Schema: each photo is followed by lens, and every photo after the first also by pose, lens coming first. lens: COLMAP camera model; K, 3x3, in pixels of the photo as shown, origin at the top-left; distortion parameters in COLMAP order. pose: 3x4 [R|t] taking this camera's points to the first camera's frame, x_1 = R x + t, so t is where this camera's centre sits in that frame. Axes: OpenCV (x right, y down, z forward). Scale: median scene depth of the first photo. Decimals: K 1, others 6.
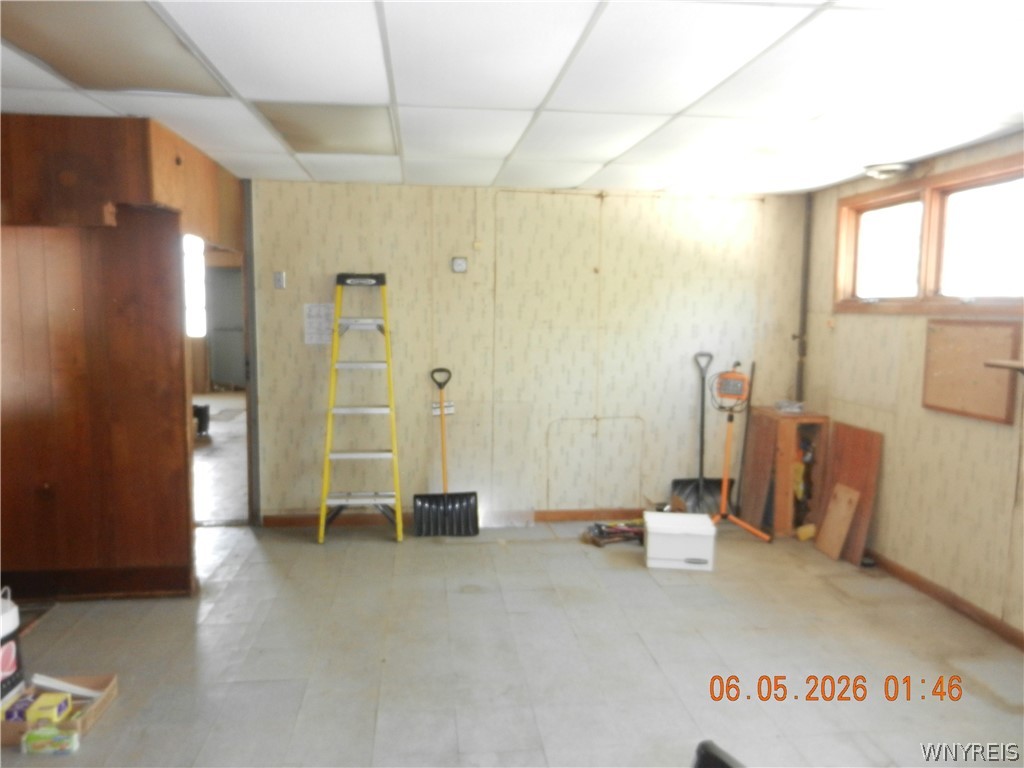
lens RADIAL K [[769.0, 0, 511.8], [0, 769.0, 382.9], [0, 0, 1]] dist [0.022665, -0.006772]
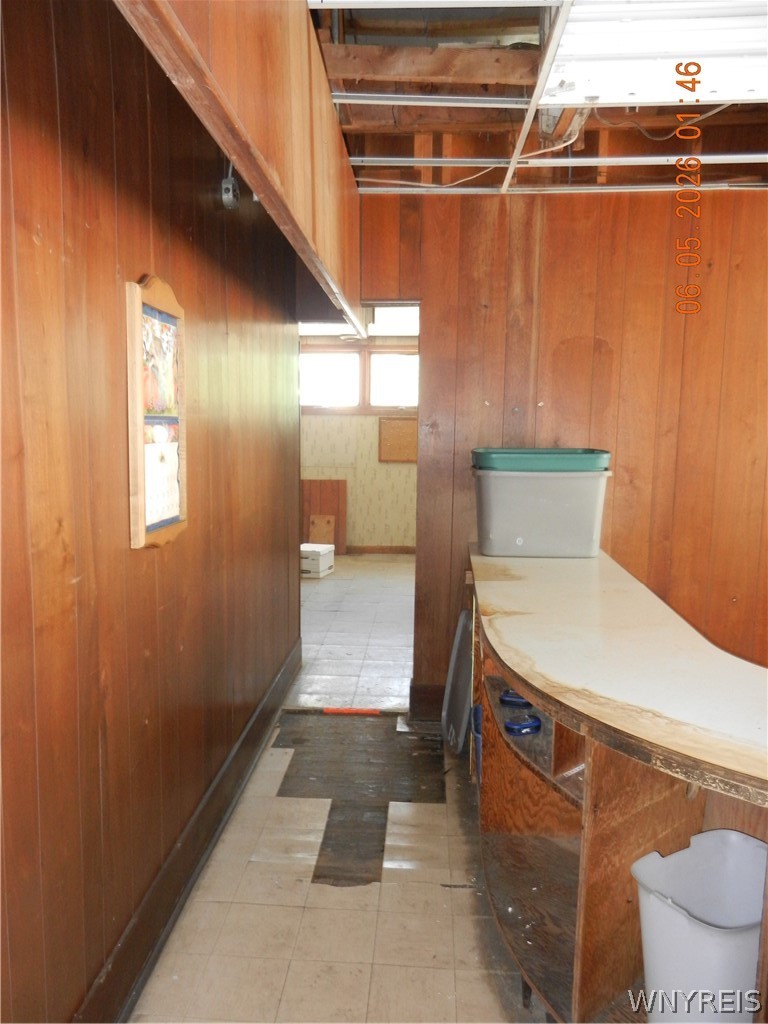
lens RADIAL K [[769.0, 0, 381.5], [0, 769.0, 510.0], [0, 0, 1]] dist [0.022665, -0.006772]
pose [[0.176558, -0.121018, 0.976822, -1.329284], [0.088807, 0.990324, 0.106640, -0.052214], [-0.980276, 0.067920, 0.185597, 0.595804]]
